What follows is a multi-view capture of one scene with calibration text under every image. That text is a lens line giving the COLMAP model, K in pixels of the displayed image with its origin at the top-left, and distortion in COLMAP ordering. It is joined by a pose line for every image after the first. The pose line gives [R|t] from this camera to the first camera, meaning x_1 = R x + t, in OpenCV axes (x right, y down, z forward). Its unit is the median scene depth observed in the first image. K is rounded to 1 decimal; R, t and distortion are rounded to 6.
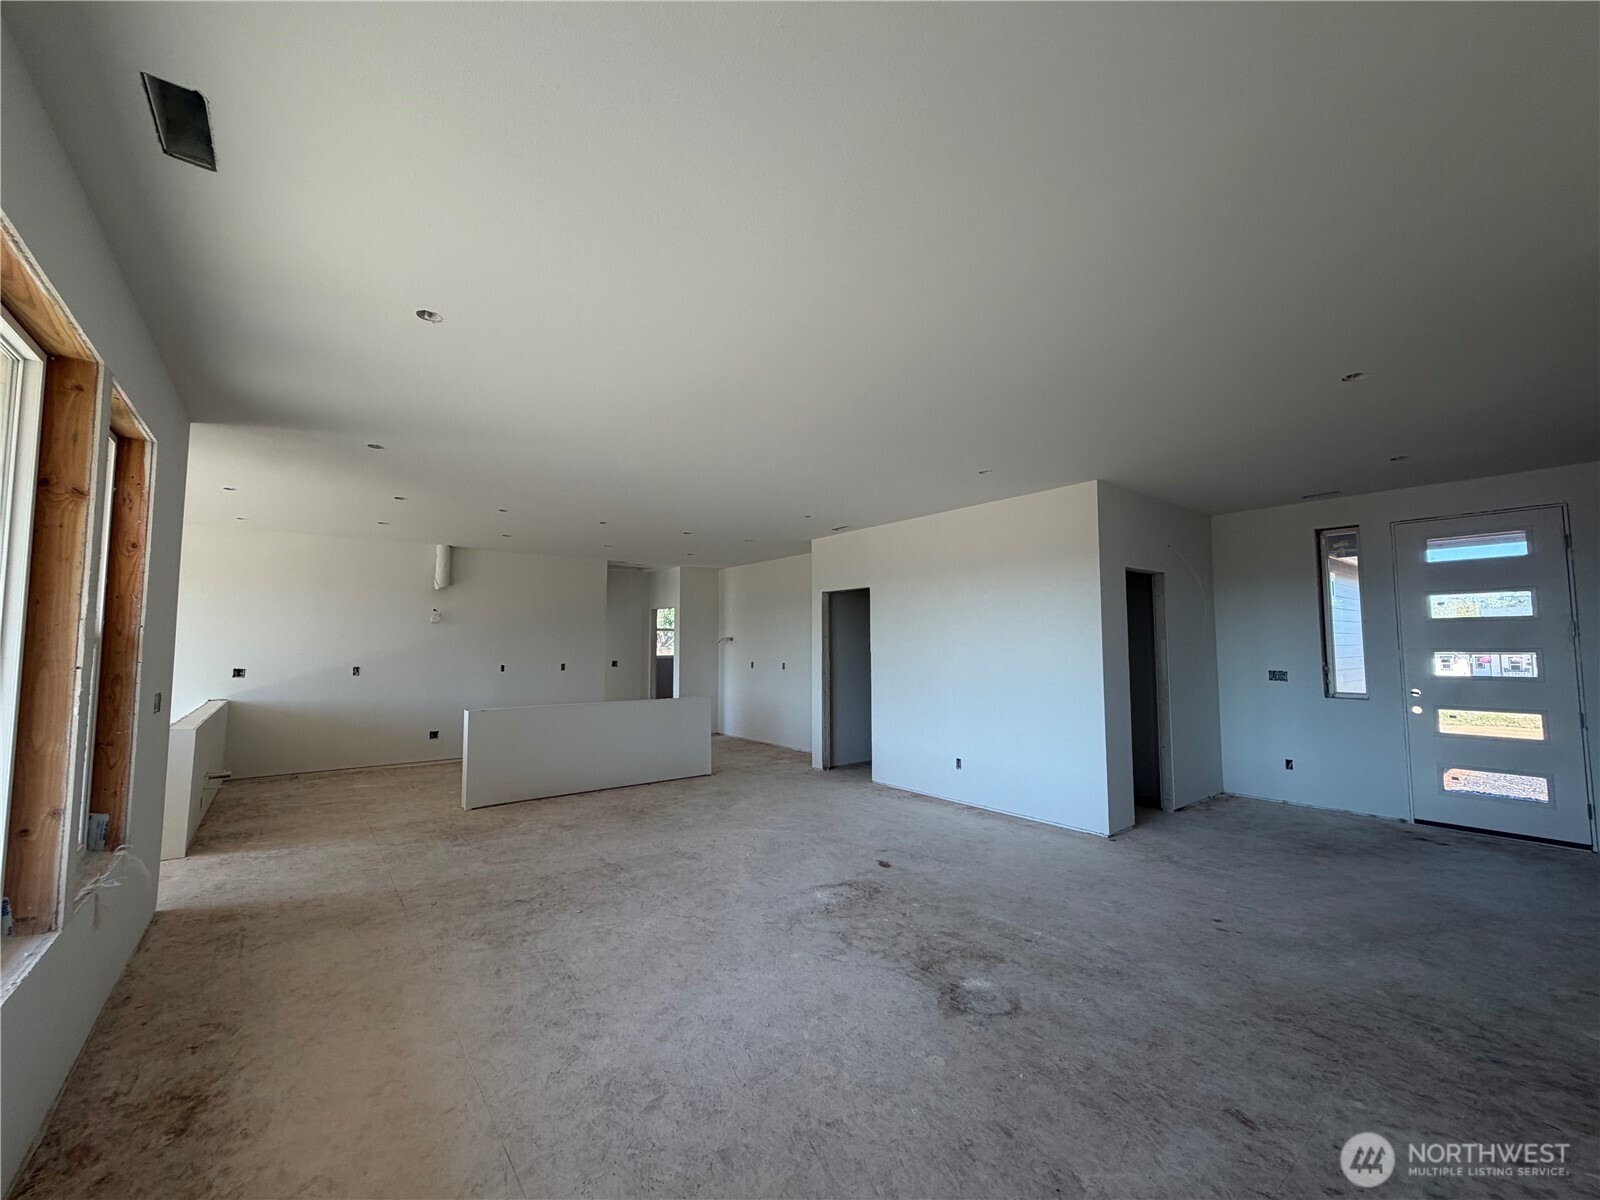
lens RADIAL K [[639.2, 0, 798.6], [0, 639.2, 601.8], [0, 0, 1]] dist [0.000561, -0.000085]
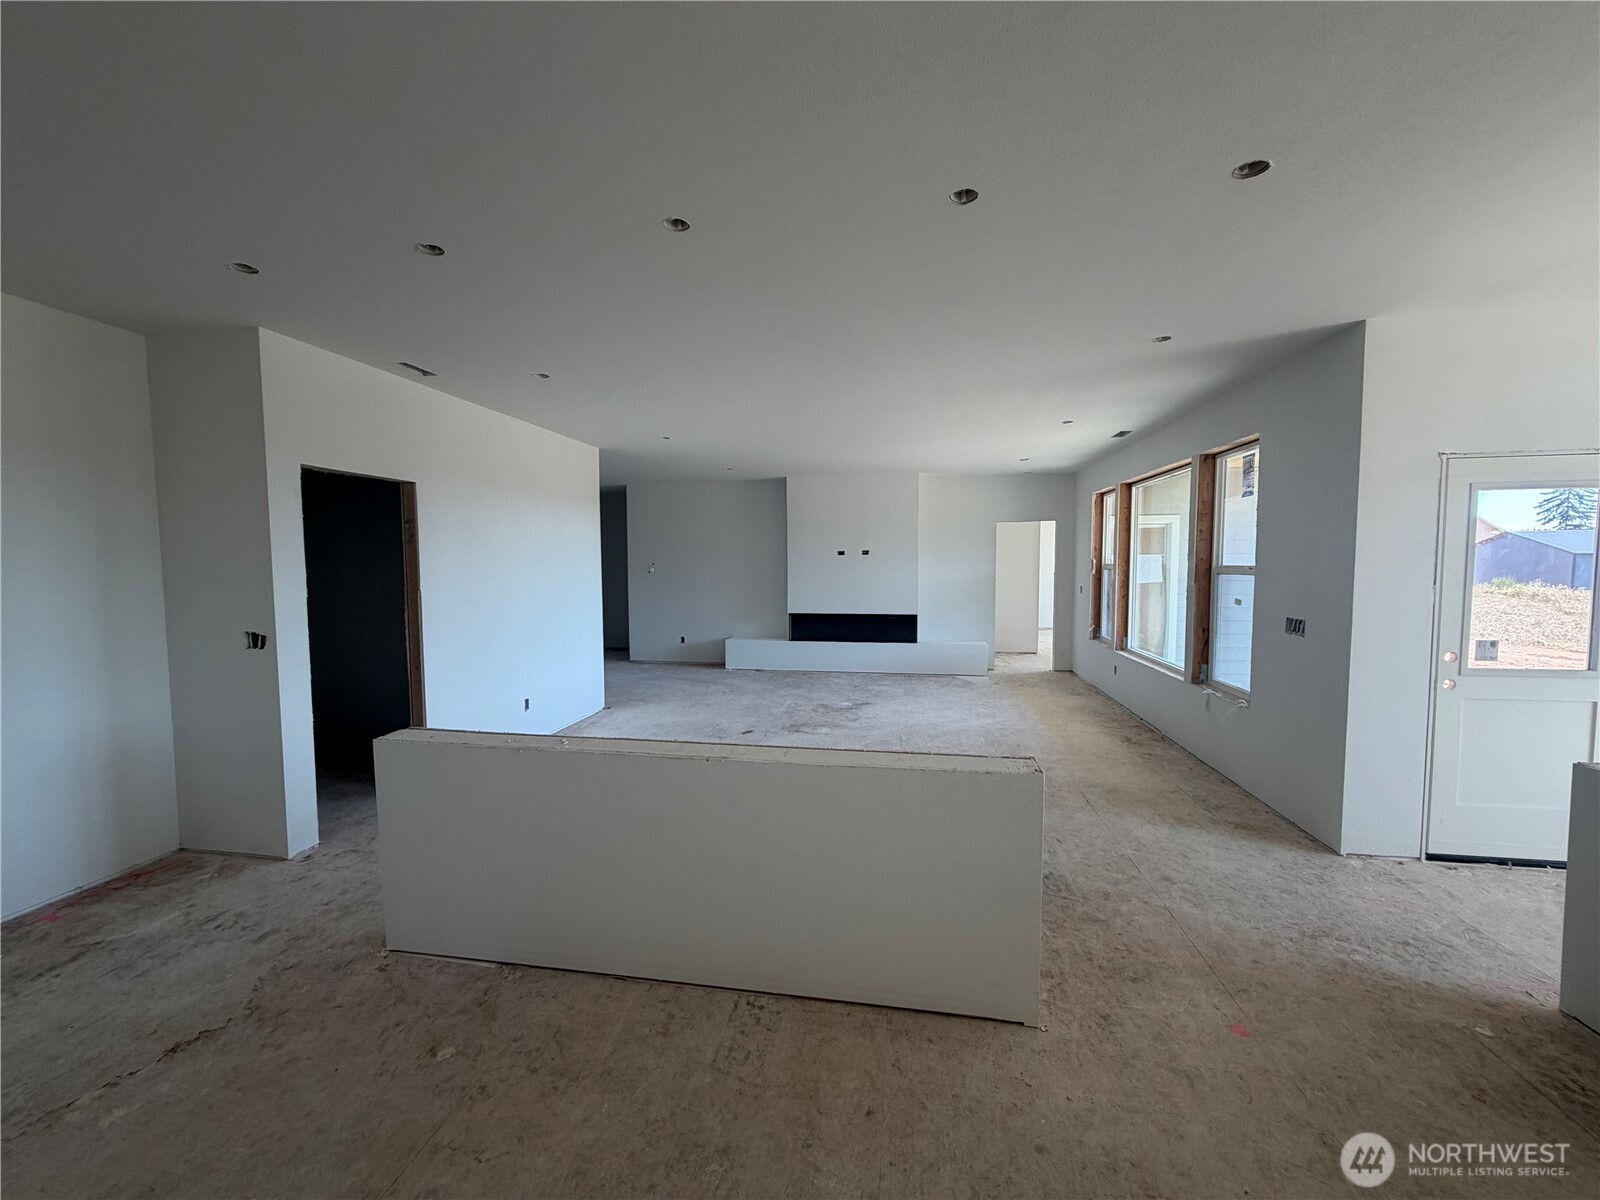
lens RADIAL K [[639.2, 0, 798.6], [0, 639.2, 601.8], [0, 0, 1]] dist [0.000561, -0.000085]
pose [[-0.667683, -0.042796, 0.743214, -1.100062], [-0.046523, 0.998794, 0.015718, 0.118893], [-0.742990, -0.024082, -0.668869, 2.134220]]
